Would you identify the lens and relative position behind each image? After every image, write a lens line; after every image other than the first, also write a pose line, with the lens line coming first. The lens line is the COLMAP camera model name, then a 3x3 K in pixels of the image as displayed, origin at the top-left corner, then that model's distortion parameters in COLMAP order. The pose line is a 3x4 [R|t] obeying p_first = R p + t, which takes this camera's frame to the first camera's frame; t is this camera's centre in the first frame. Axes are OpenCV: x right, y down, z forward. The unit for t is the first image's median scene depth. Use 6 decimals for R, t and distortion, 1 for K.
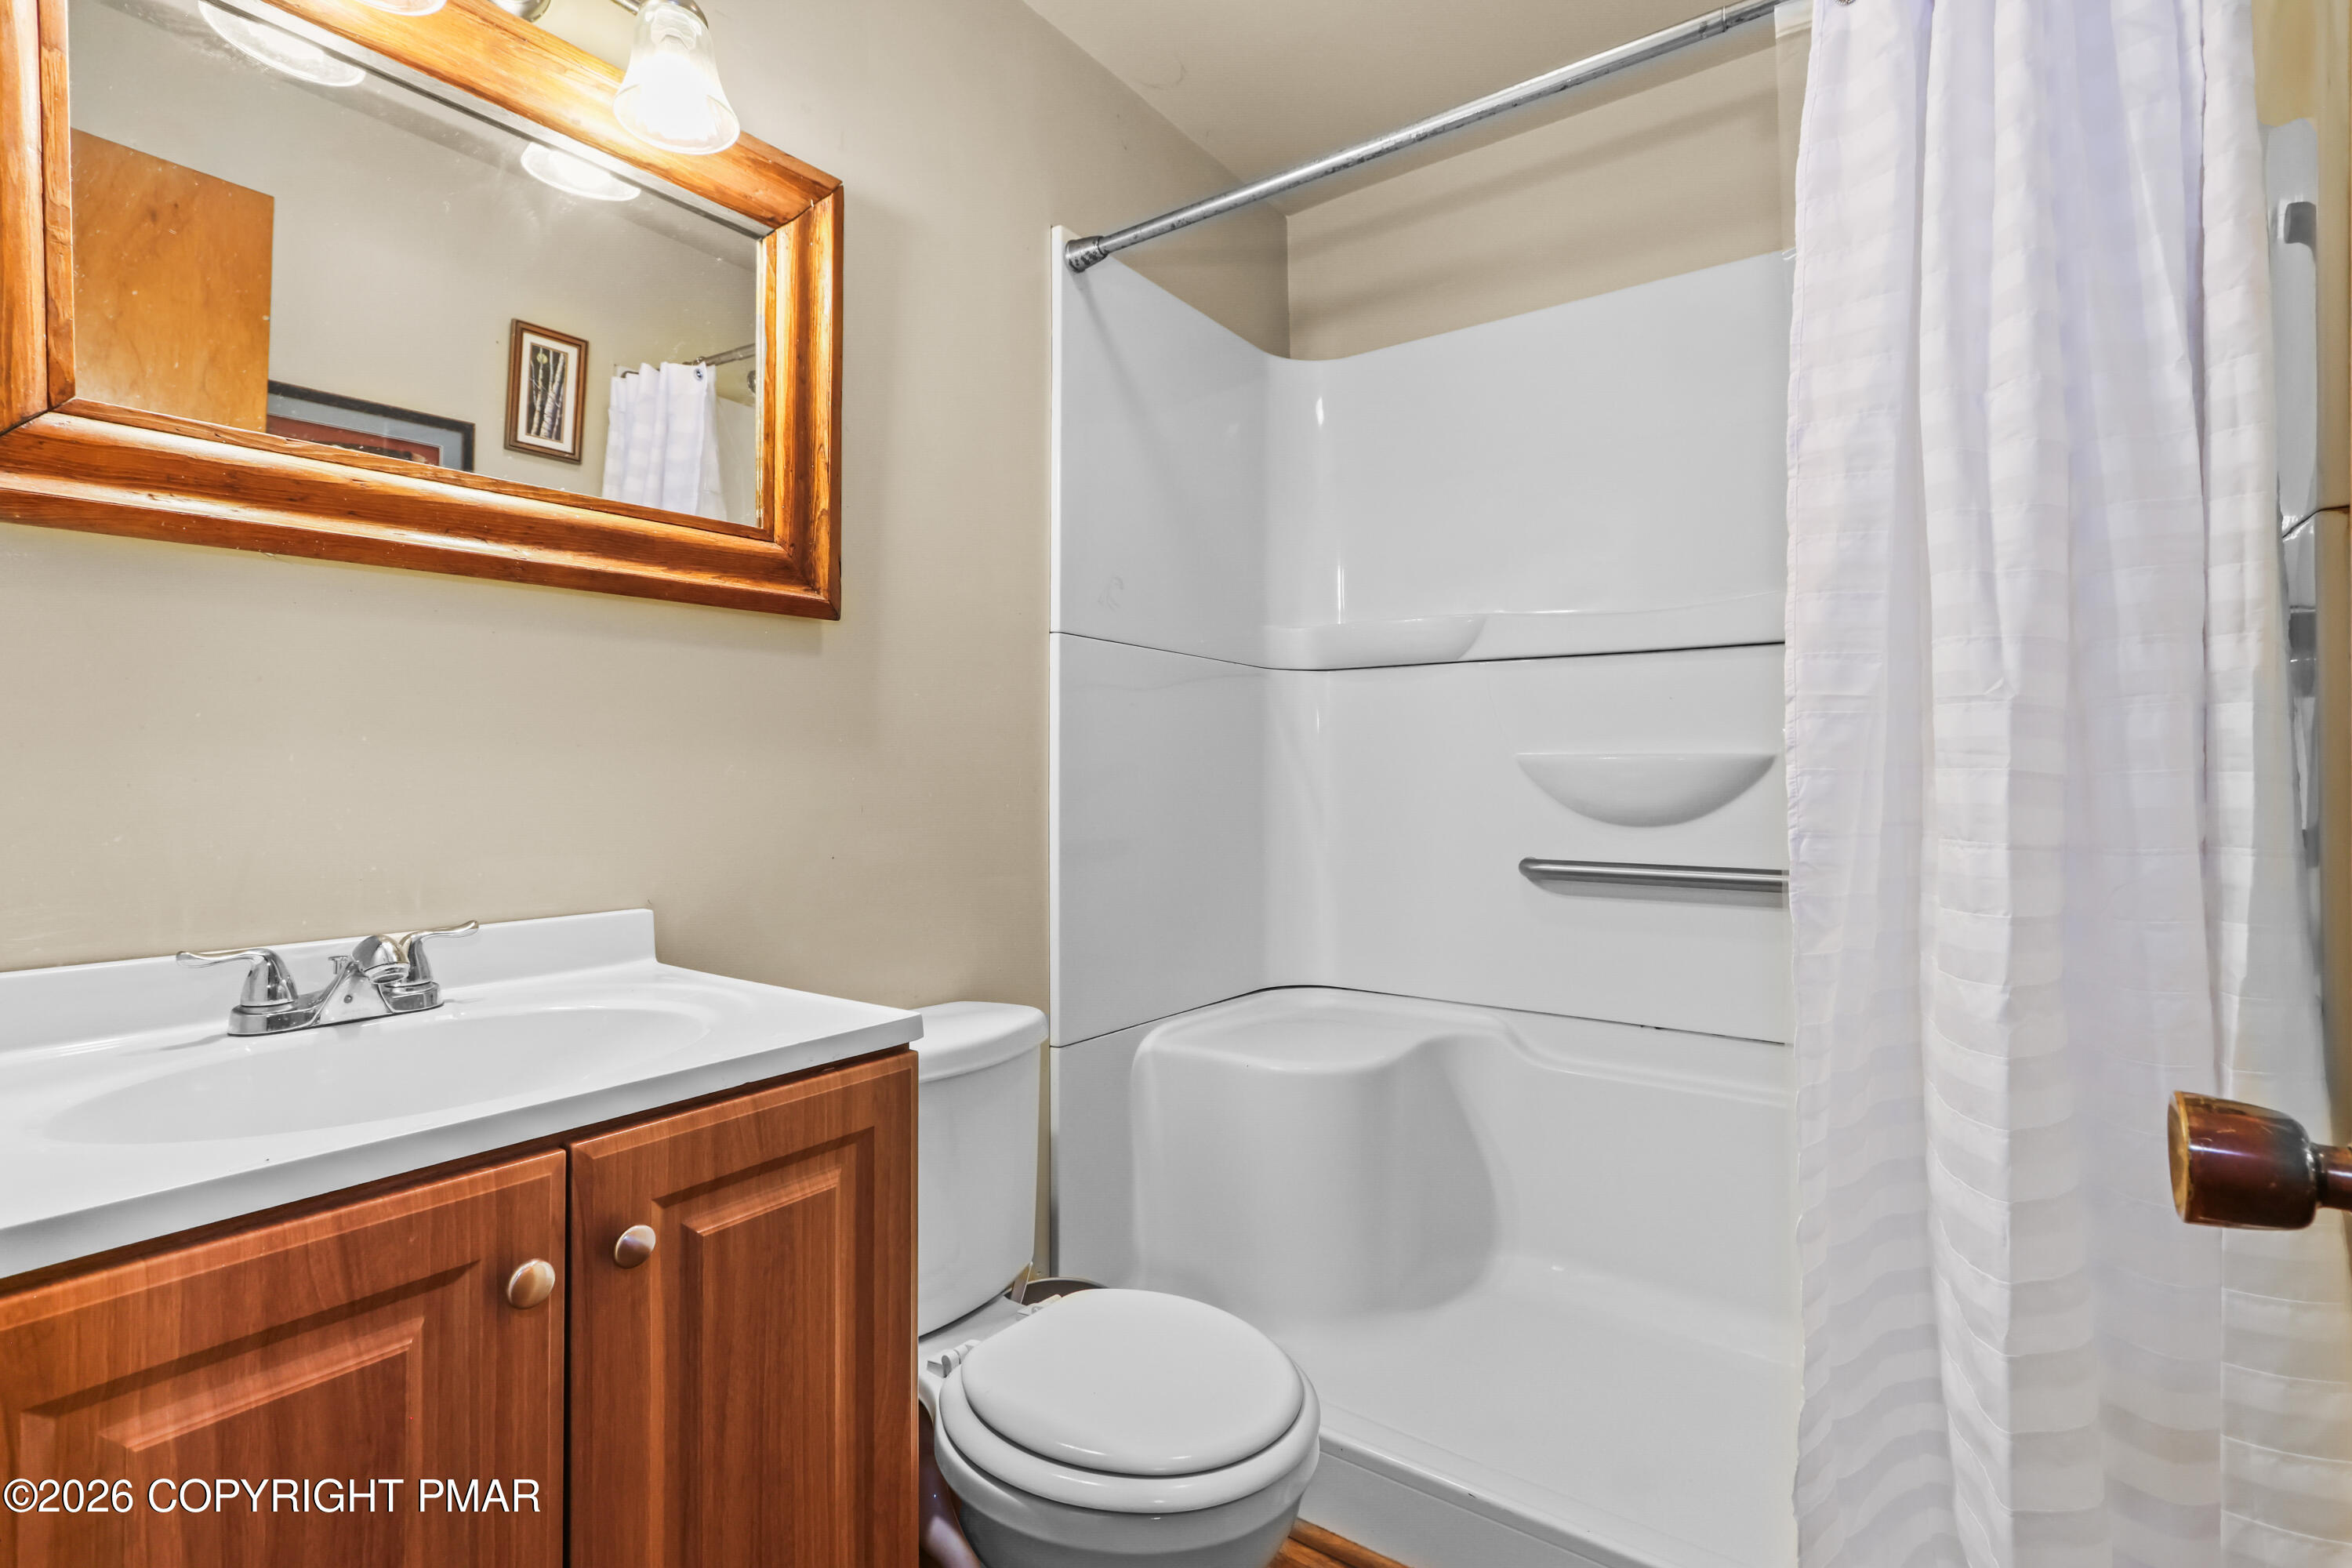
lens RADIAL K [[1102.7, 0, 1176.0], [0, 1102.7, 784.0], [0, 0, 1]] dist [0.011890, 0.000475]
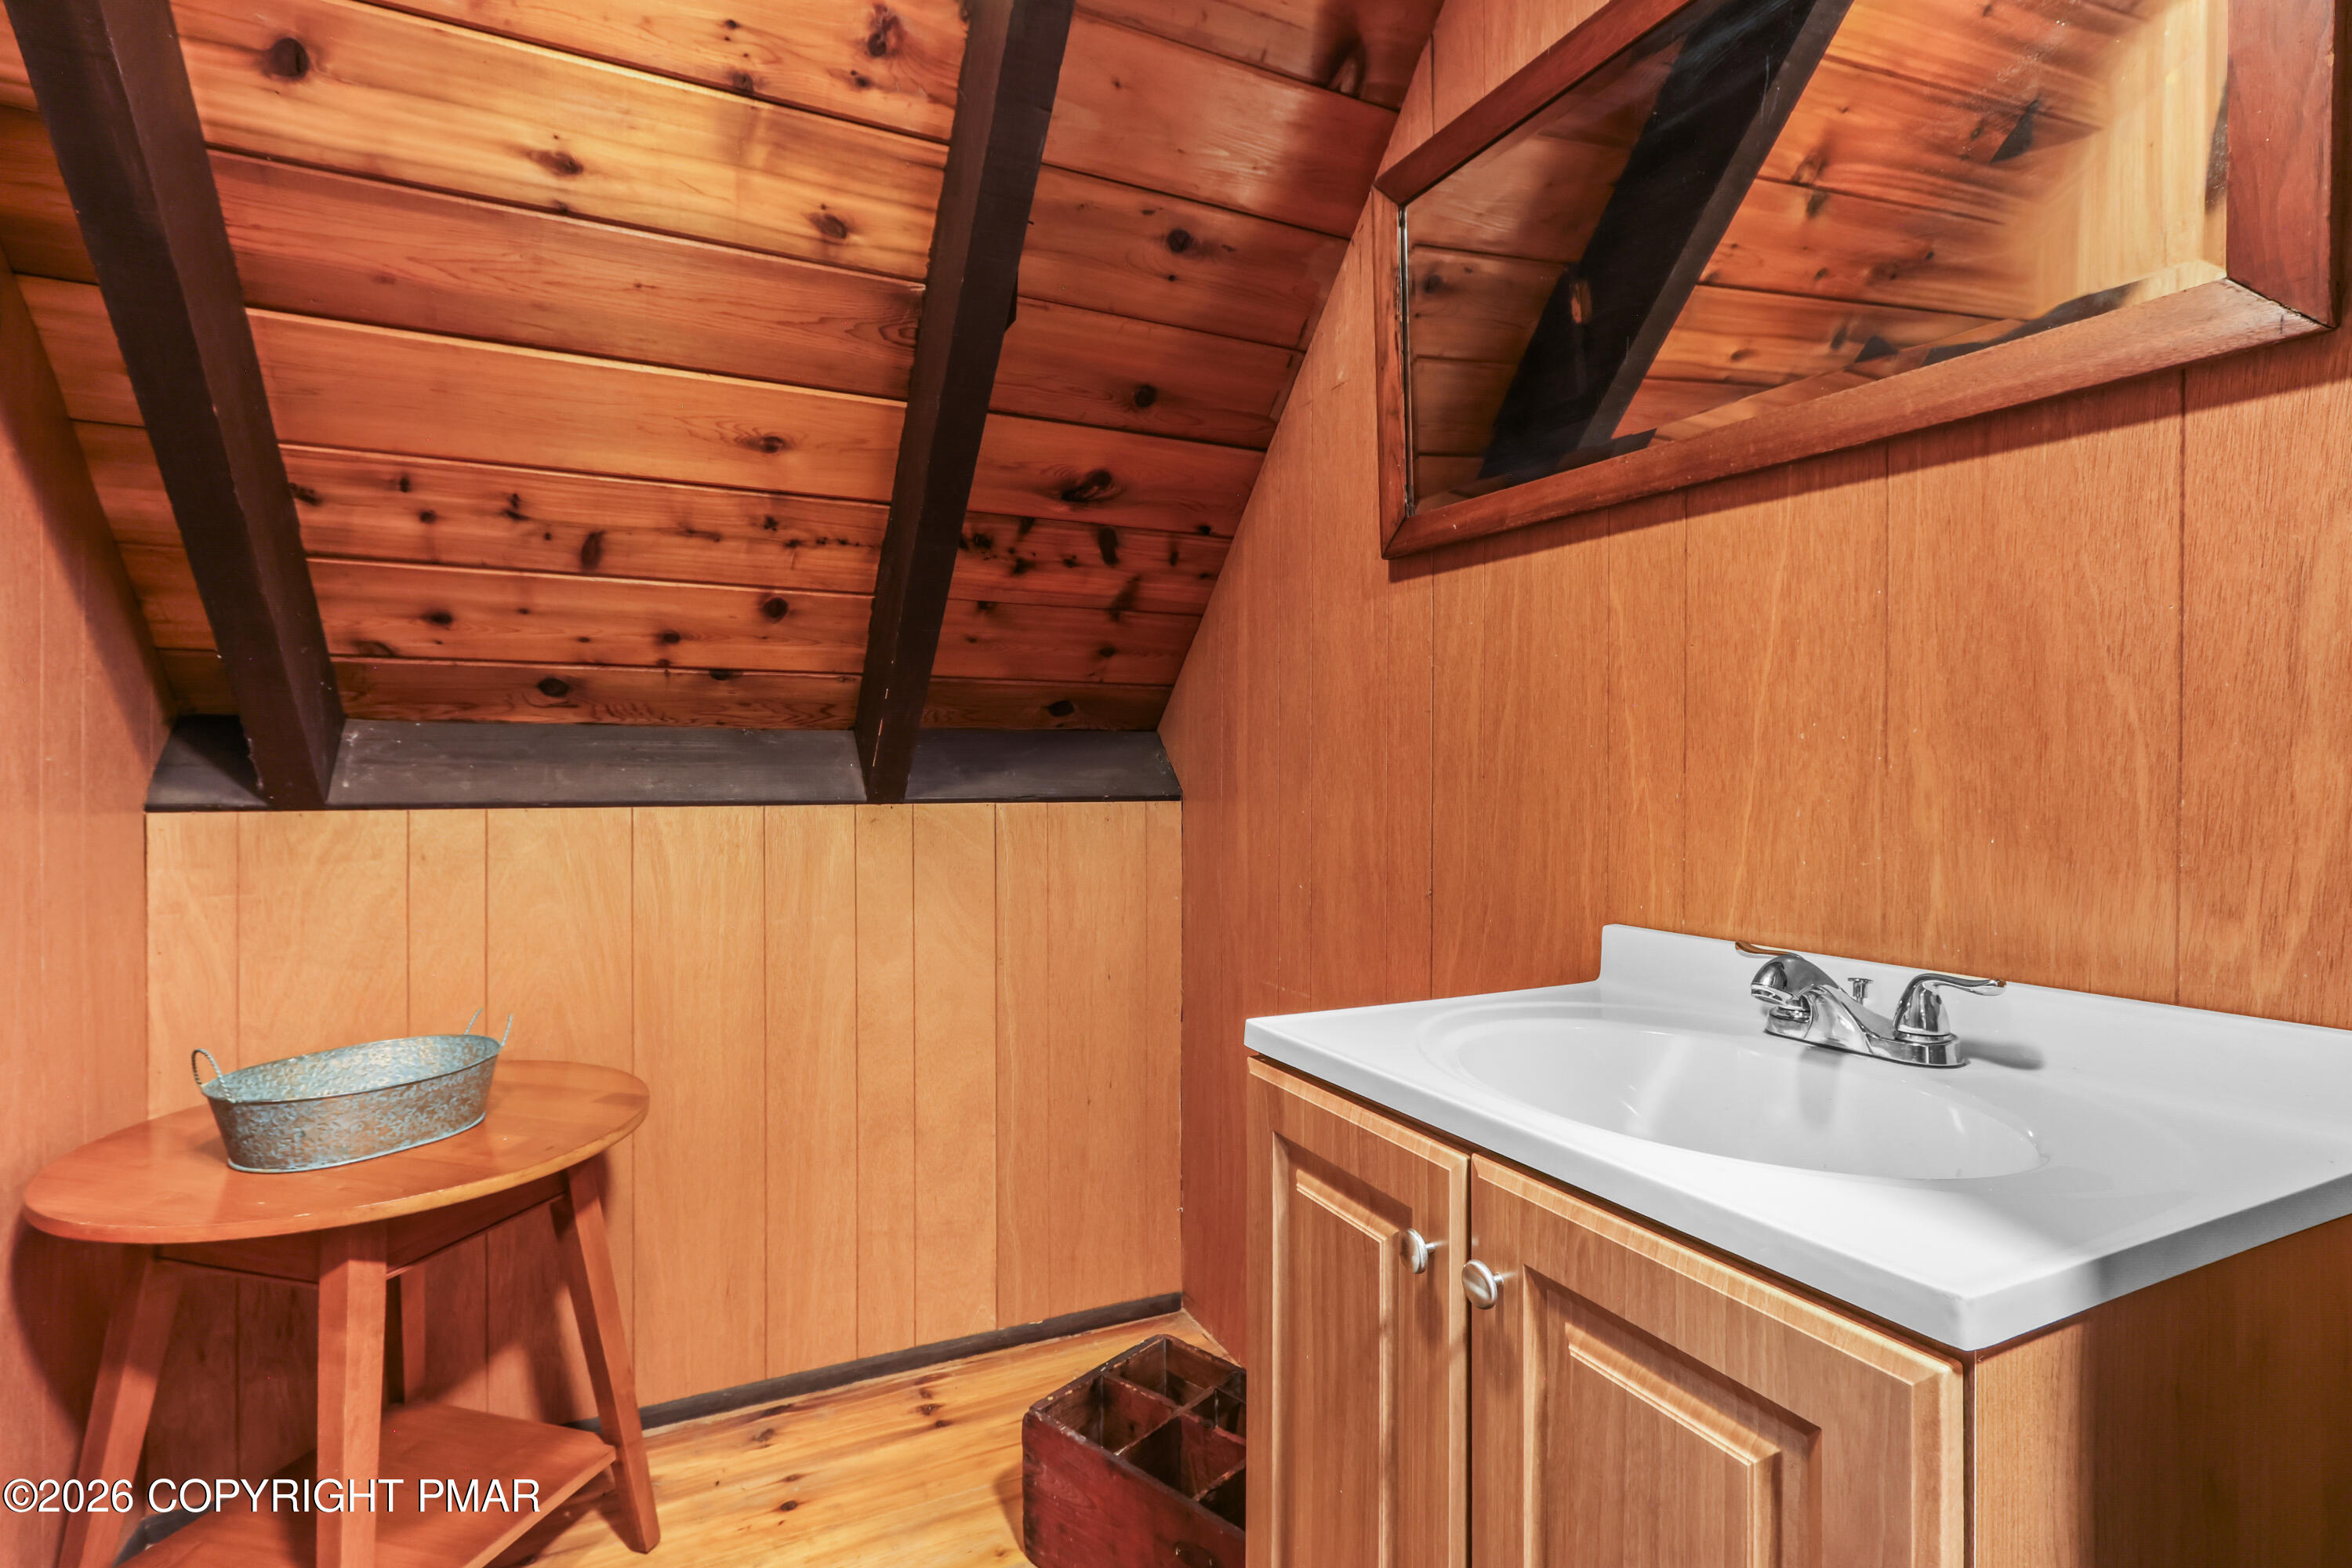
lens RADIAL K [[1102.7, 0, 1176.0], [0, 1102.7, 784.0], [0, 0, 1]] dist [0.011890, 0.000475]
pose [[-0.479582, 0.006390, -0.877474, 0.466745], [-0.003468, 0.999952, 0.009177, -0.023018], [0.877490, 0.007444, -0.479537, 1.244947]]
